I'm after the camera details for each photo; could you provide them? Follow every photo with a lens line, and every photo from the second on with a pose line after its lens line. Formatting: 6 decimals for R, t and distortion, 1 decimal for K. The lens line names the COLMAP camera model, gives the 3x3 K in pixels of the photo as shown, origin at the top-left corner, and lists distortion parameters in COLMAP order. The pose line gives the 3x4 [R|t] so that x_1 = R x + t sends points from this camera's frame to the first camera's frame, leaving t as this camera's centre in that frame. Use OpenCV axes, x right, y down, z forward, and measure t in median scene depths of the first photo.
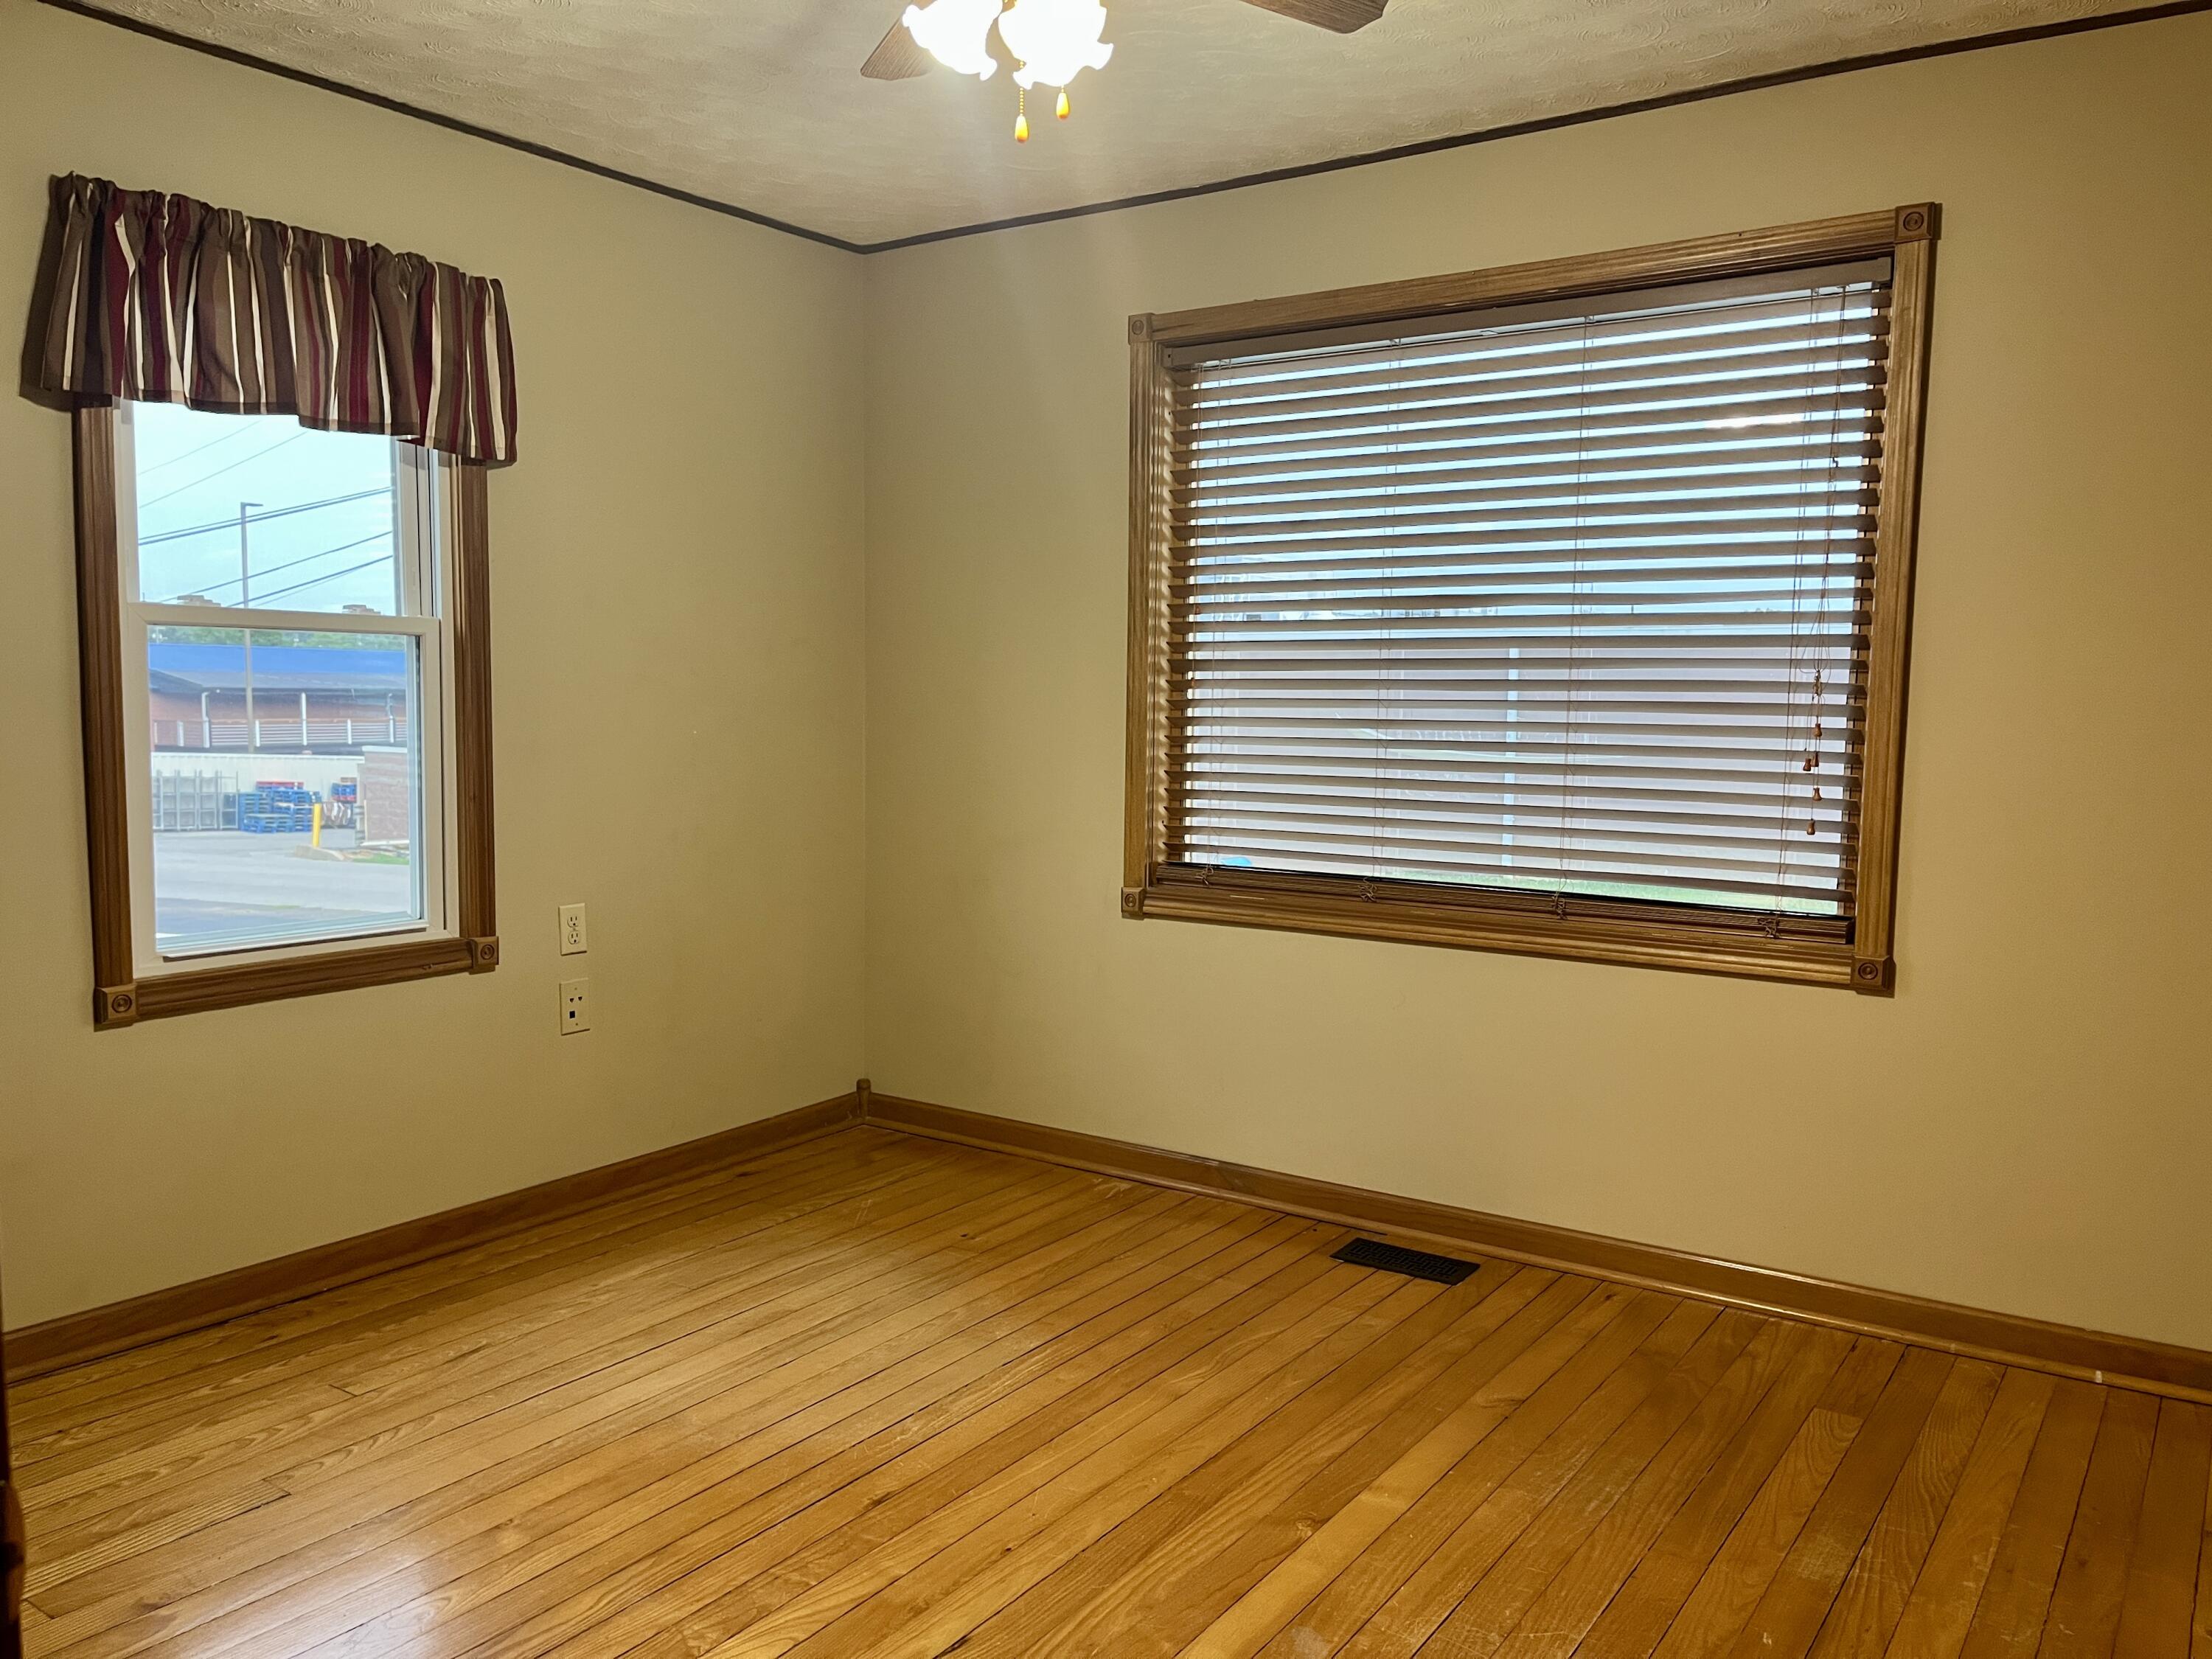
lens RADIAL K [[1678.5, 0, 1104.1], [0, 1678.5, 835.5], [0, 0, 1]] dist [0.080441, -0.112289]
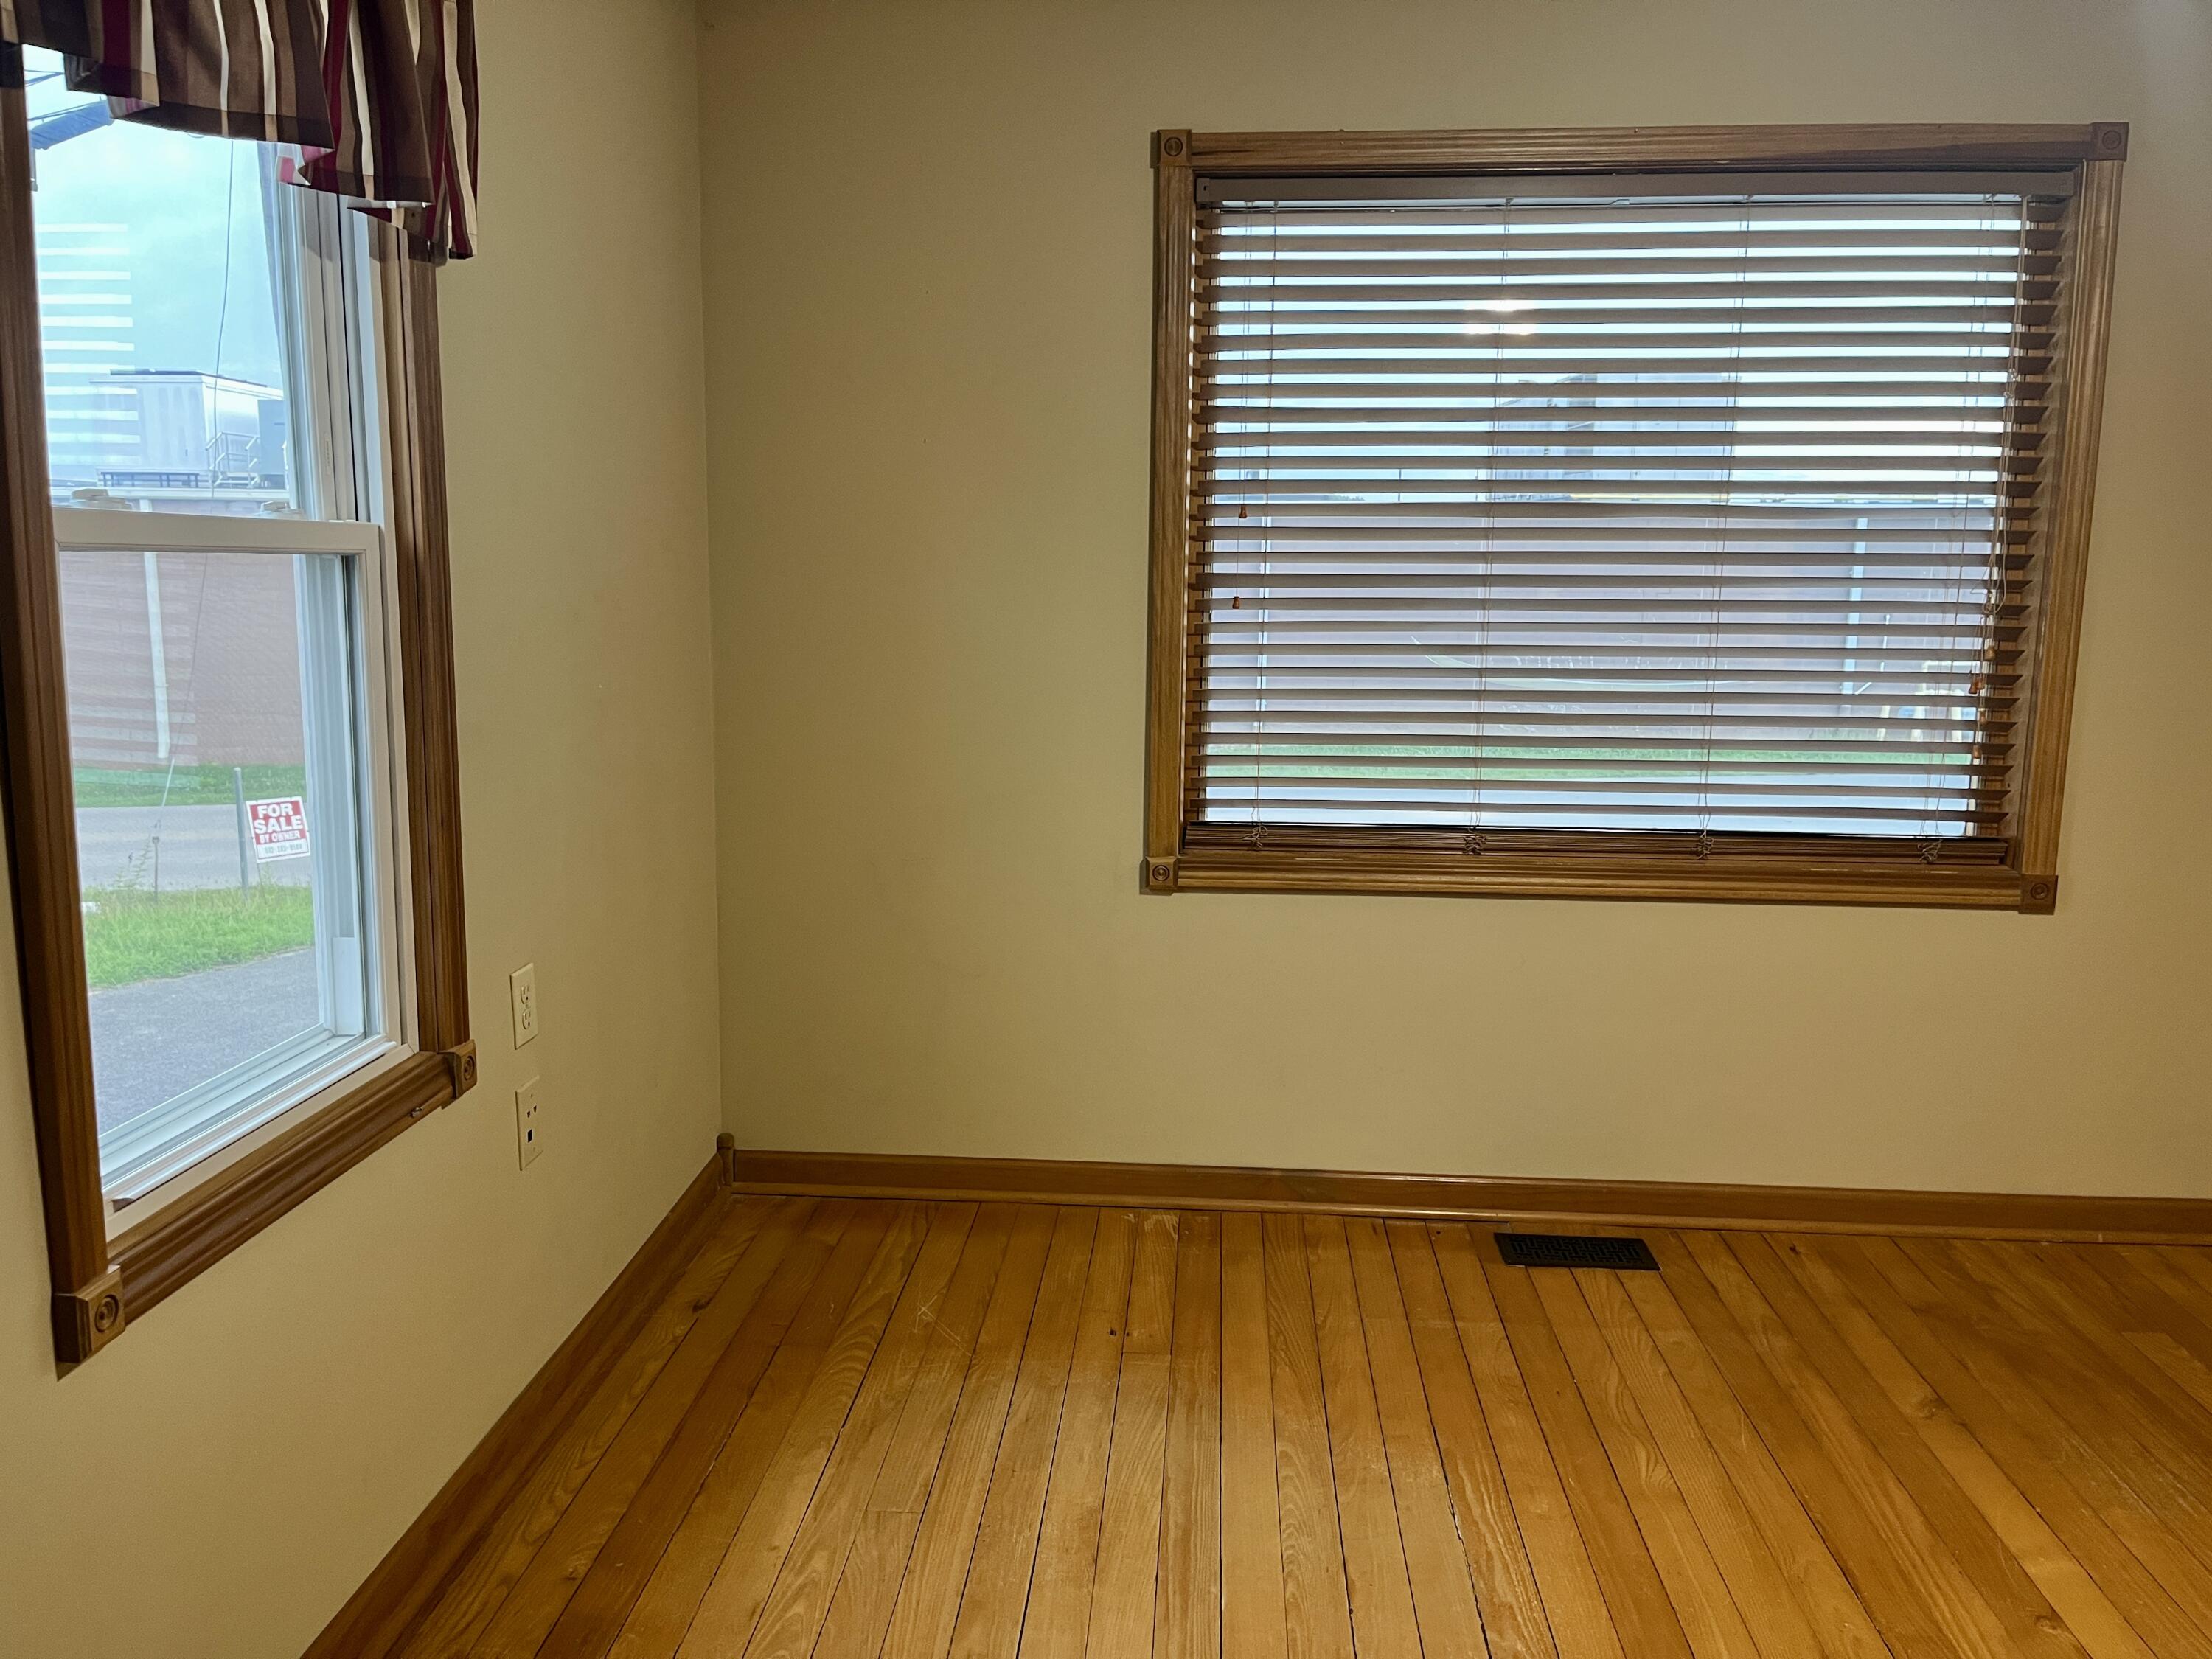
lens RADIAL K [[1683.8, 0, 1094.0], [0, 1683.8, 828.4], [0, 0, 1]] dist [0.077110, -0.104276]
pose [[0.862782, -0.082337, 0.498827, -0.483225], [0.045878, 0.995329, 0.084939, -0.062313], [-0.503490, -0.050398, 0.862530, 0.364218]]
